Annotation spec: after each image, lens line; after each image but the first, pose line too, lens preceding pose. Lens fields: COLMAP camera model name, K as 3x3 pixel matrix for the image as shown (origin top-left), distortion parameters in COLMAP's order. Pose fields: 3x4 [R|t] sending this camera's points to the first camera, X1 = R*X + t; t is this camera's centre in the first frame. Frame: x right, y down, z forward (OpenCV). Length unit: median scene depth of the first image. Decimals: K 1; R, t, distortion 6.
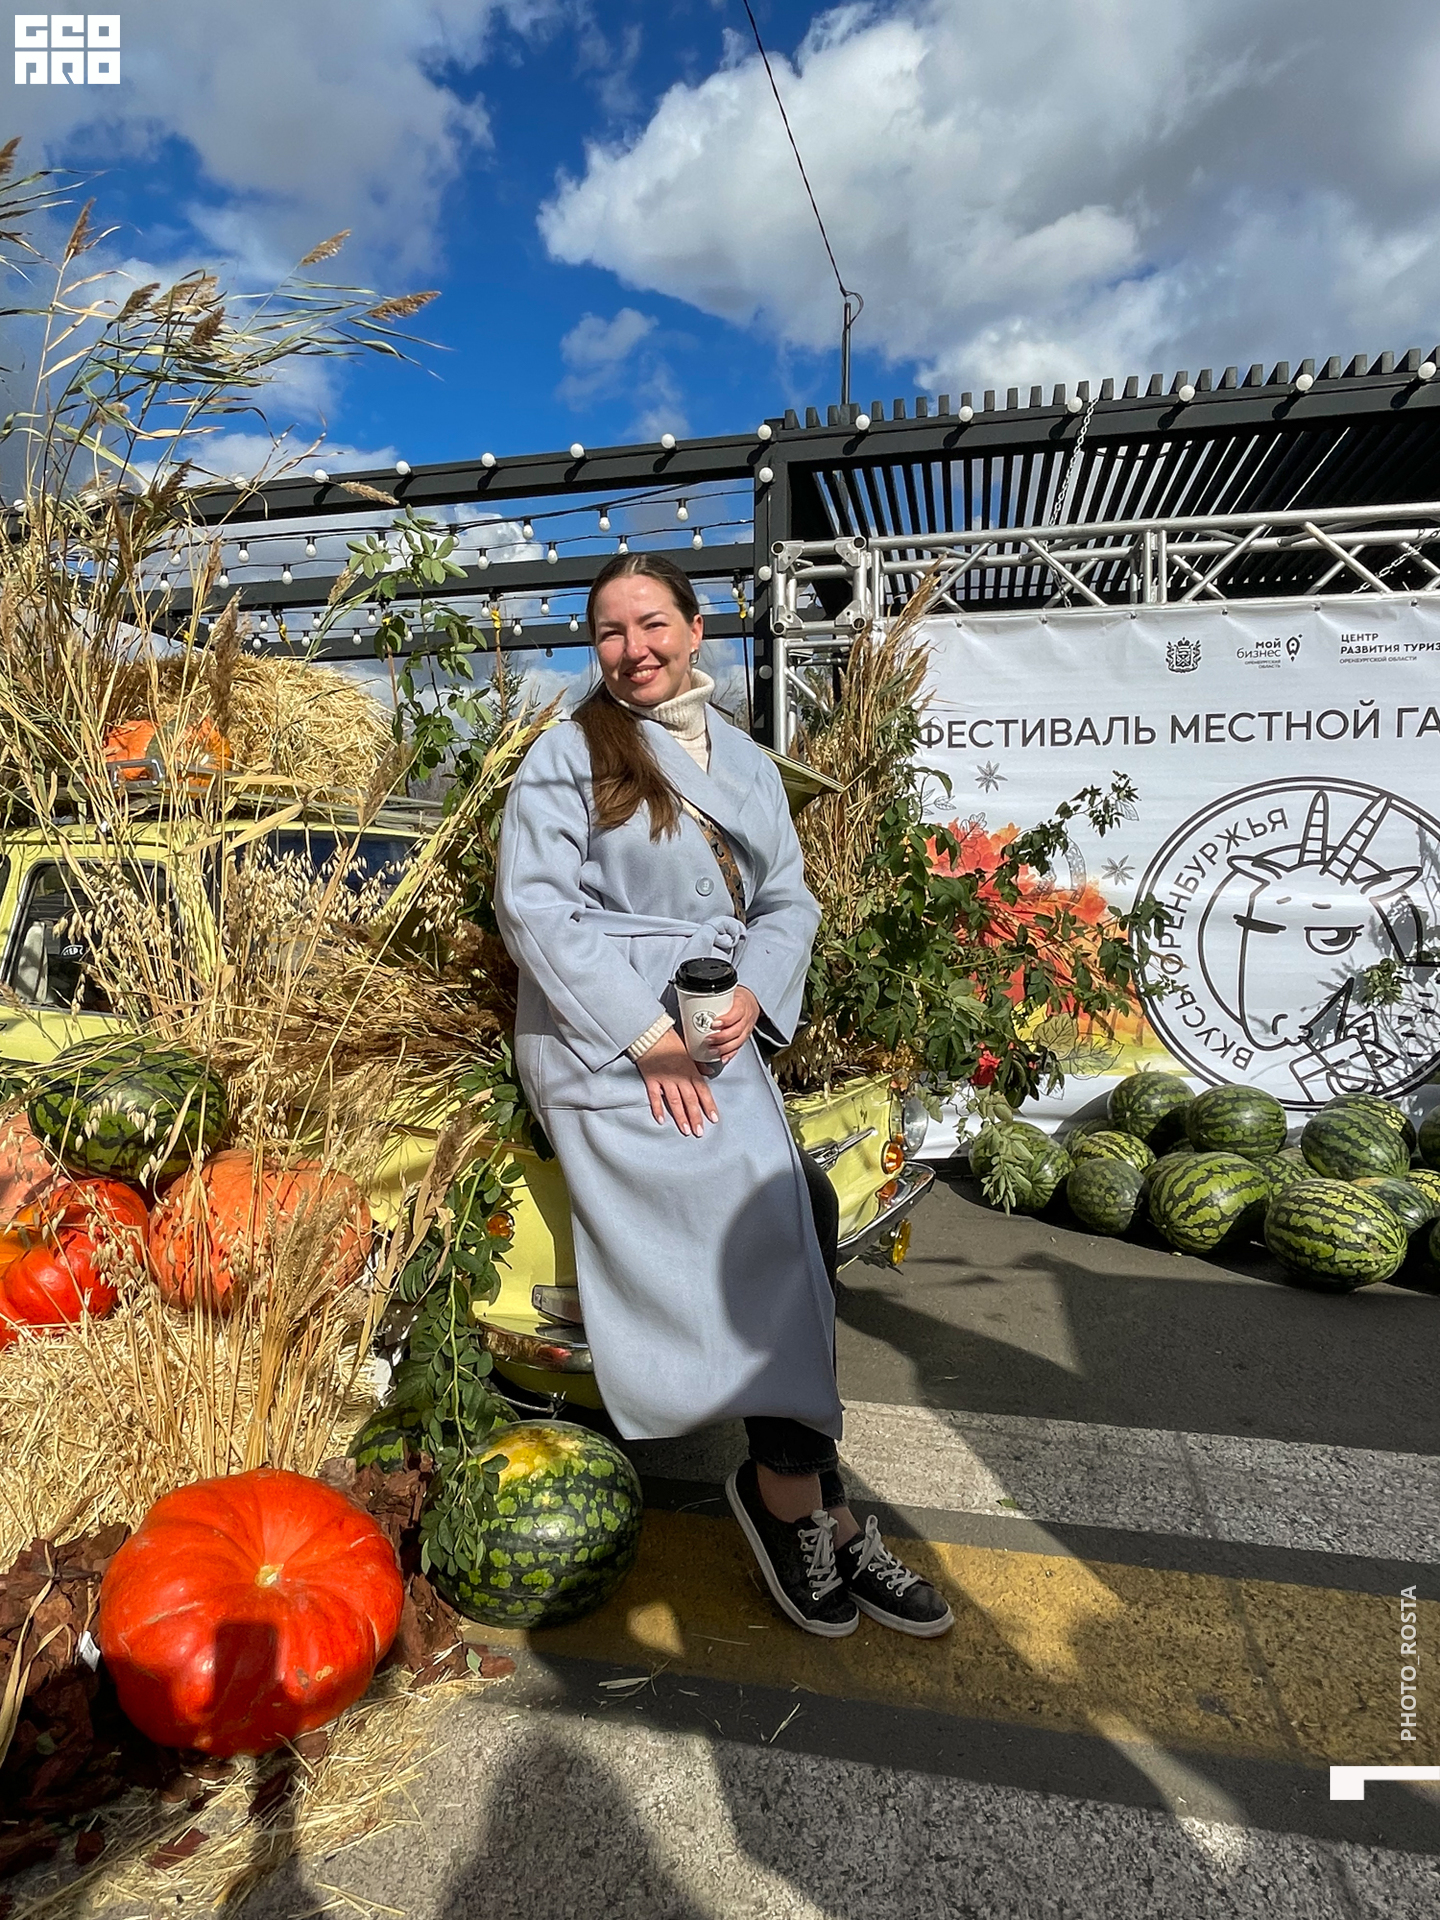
lens RADIAL K [[1146.1, 0, 720.0], [0, 1146.1, 960.0], [0, 0, 1]] dist [0.022110, -0.034581]
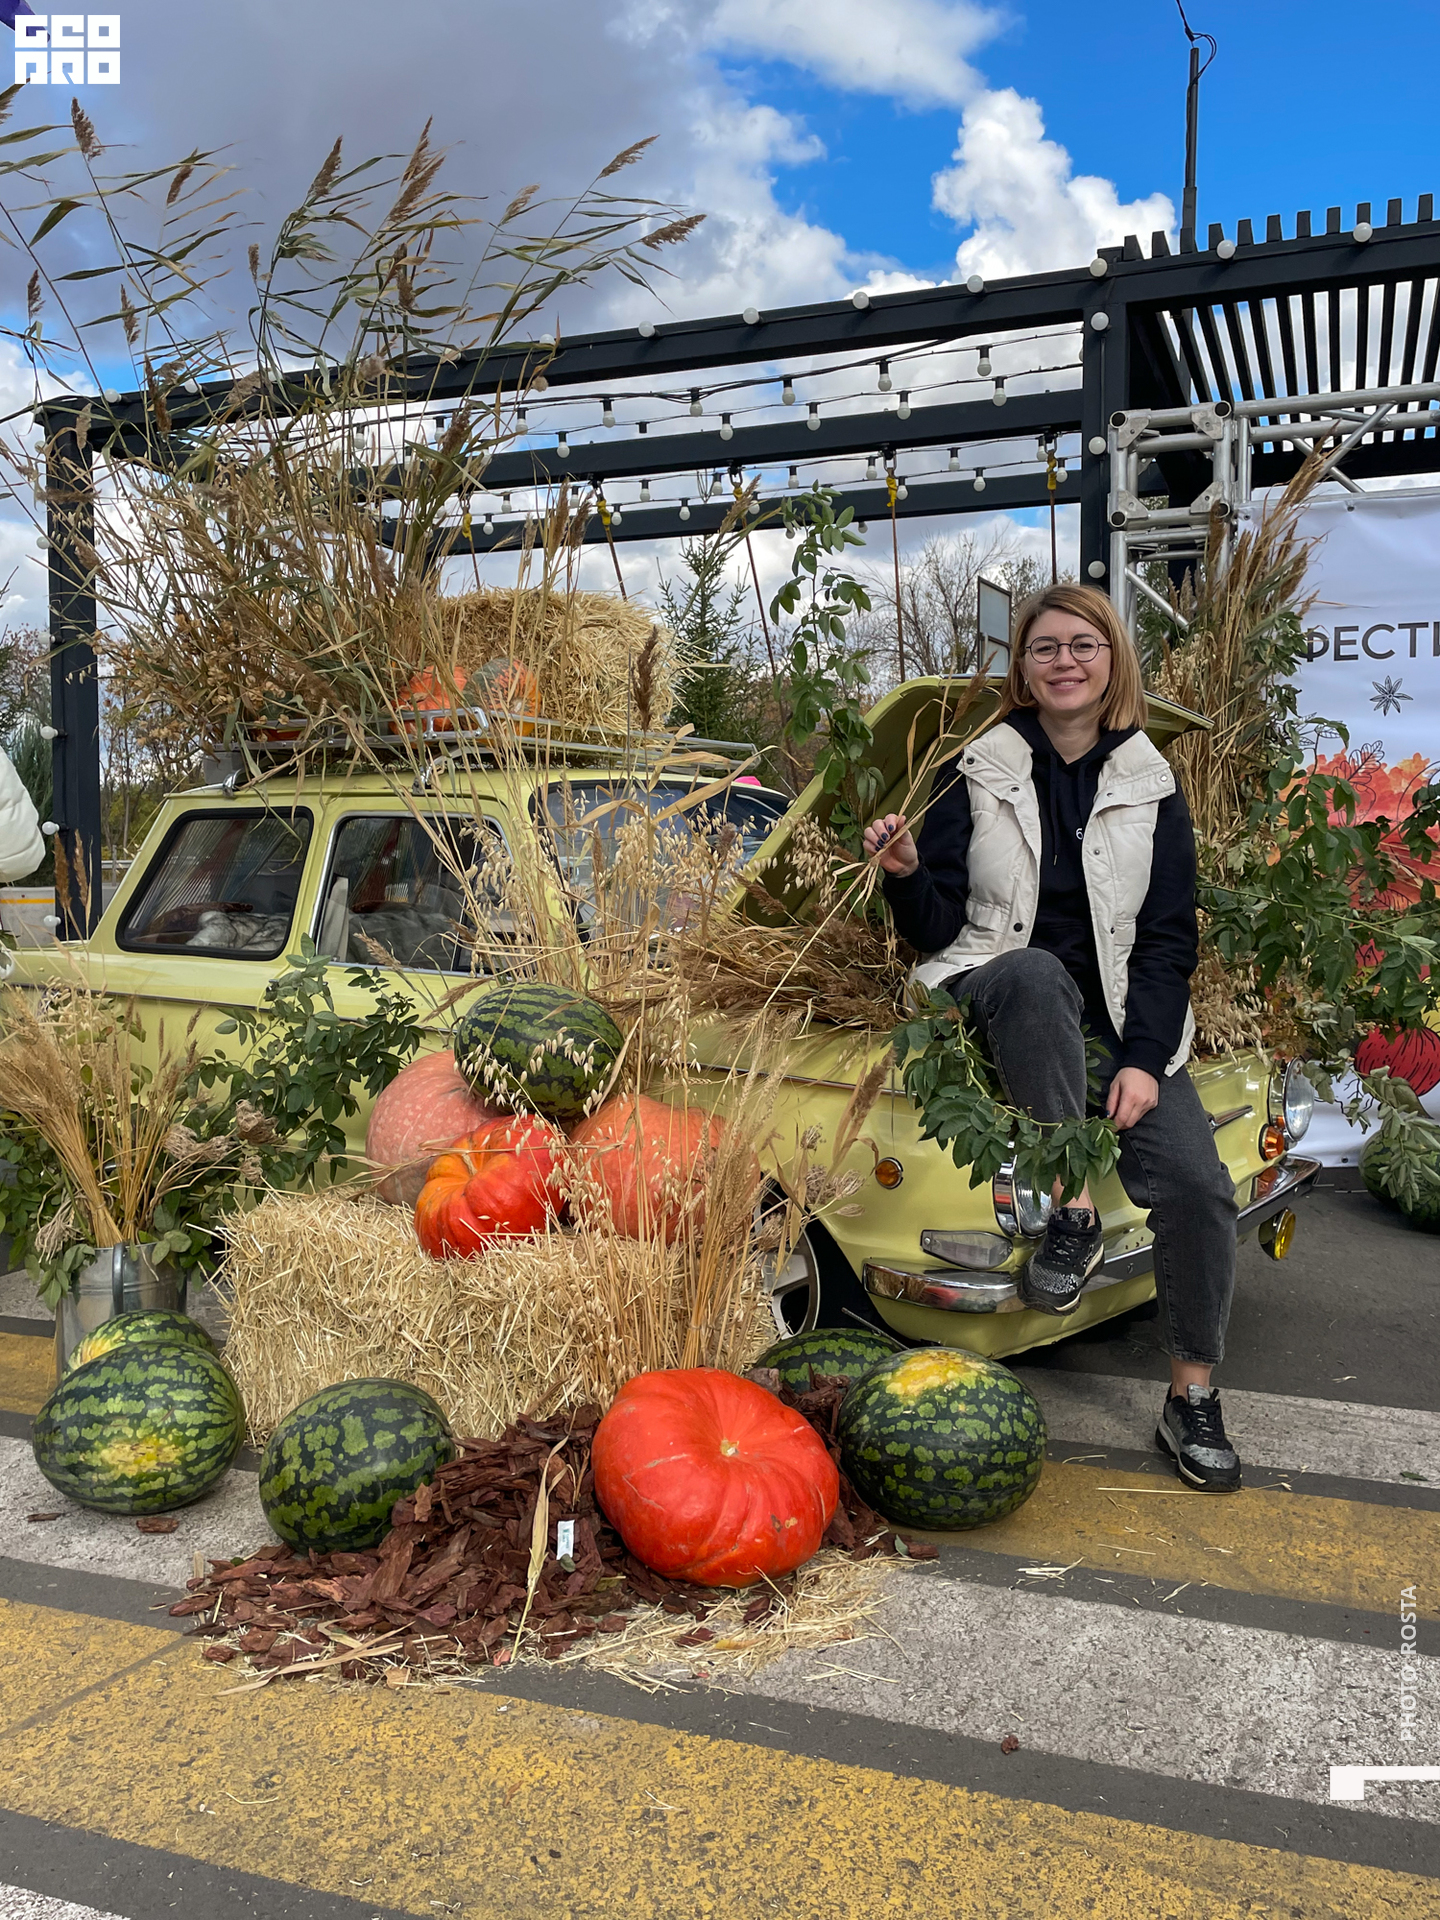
lens RADIAL K [[1585.6, 0, 720.0], [0, 1585.6, 960.0], [0, 0, 1]] dist [0.100188, -0.165947]
pose [[0.987622, 0.004566, -0.156783, -0.051839], [-0.001900, 0.999851, 0.017146, 0.007050], [0.156838, -0.016636, 0.987484, -0.192352]]
